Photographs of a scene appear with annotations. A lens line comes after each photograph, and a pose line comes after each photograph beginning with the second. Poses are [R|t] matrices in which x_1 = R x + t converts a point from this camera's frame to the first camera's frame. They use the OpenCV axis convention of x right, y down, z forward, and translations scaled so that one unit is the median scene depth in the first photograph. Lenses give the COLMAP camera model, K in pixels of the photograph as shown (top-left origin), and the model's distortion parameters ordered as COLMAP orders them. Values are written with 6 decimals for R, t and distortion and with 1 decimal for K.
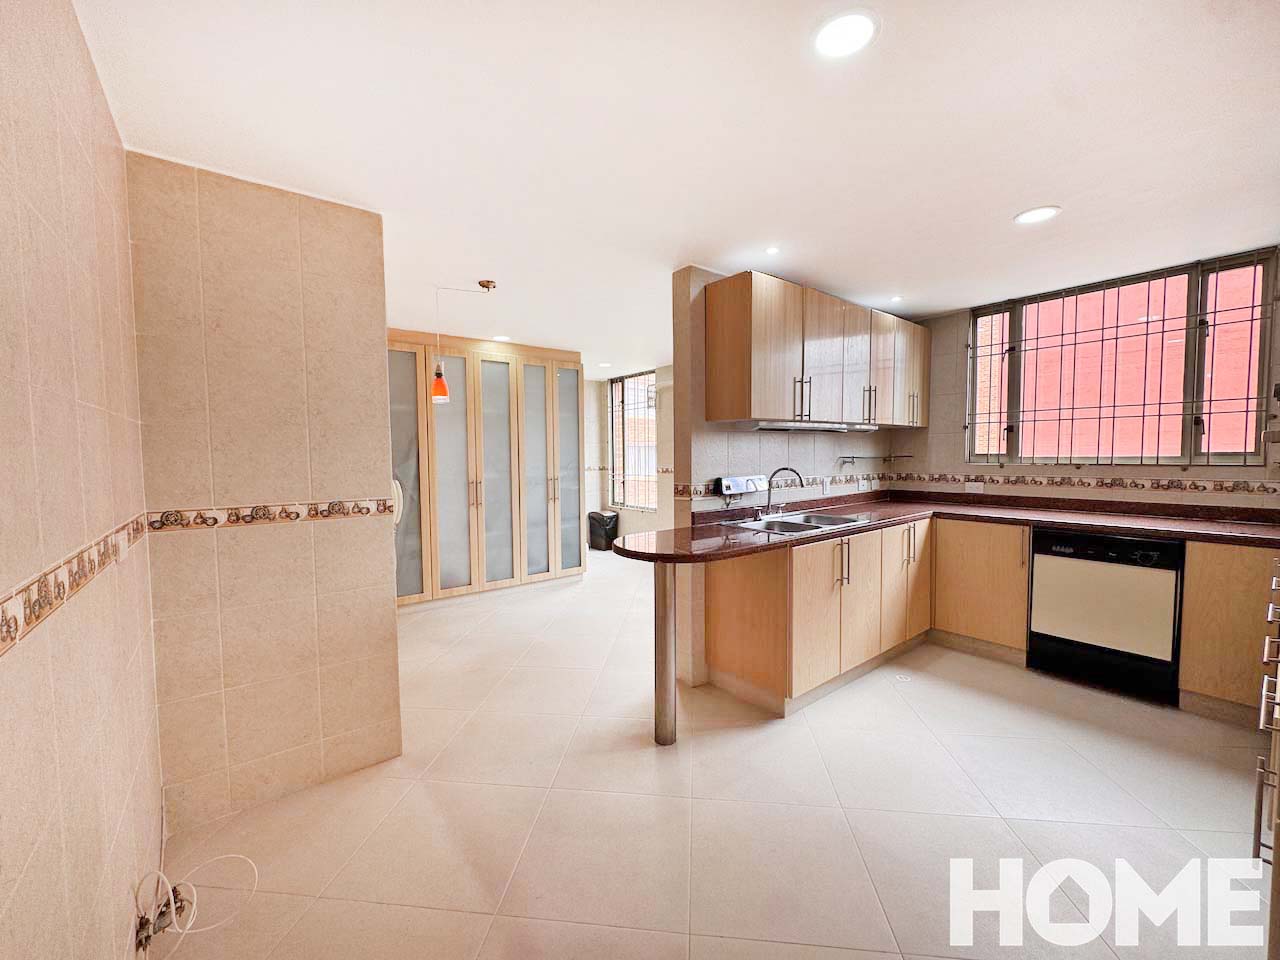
lens RADIAL K [[514.8, 0, 644.3], [0, 514.8, 478.0], [0, 0, 1]] dist [0.002583, 0.000711]
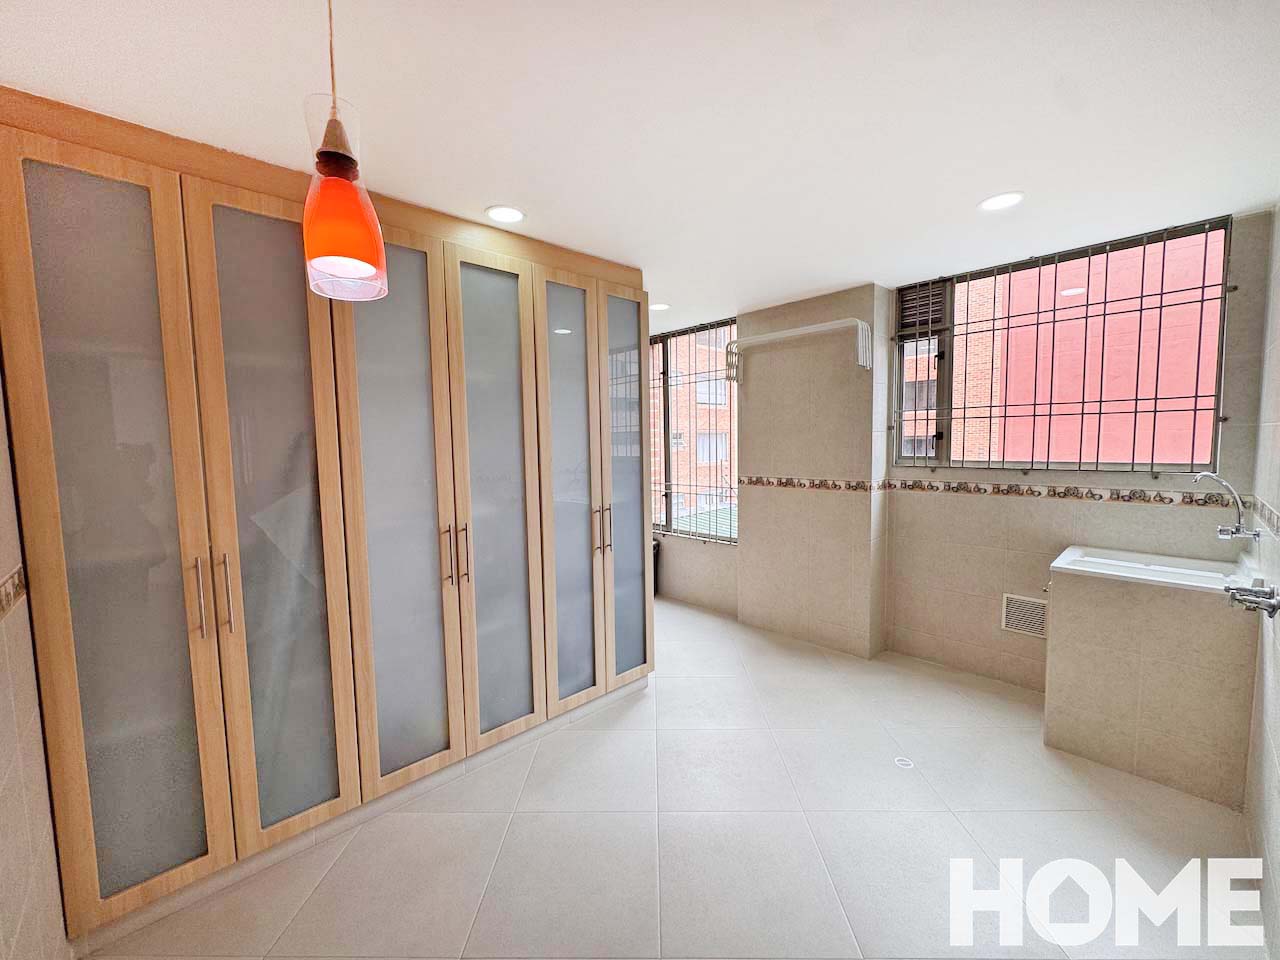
lens RADIAL K [[514.8, 0, 642.6], [0, 514.8, 480.8], [0, 0, 1]] dist [0.002583, 0.000711]
pose [[0.996005, -0.013632, 0.088245, -0.175303], [0.011014, 0.999486, 0.030092, -0.041053], [-0.088610, -0.028999, 0.995644, 0.462036]]
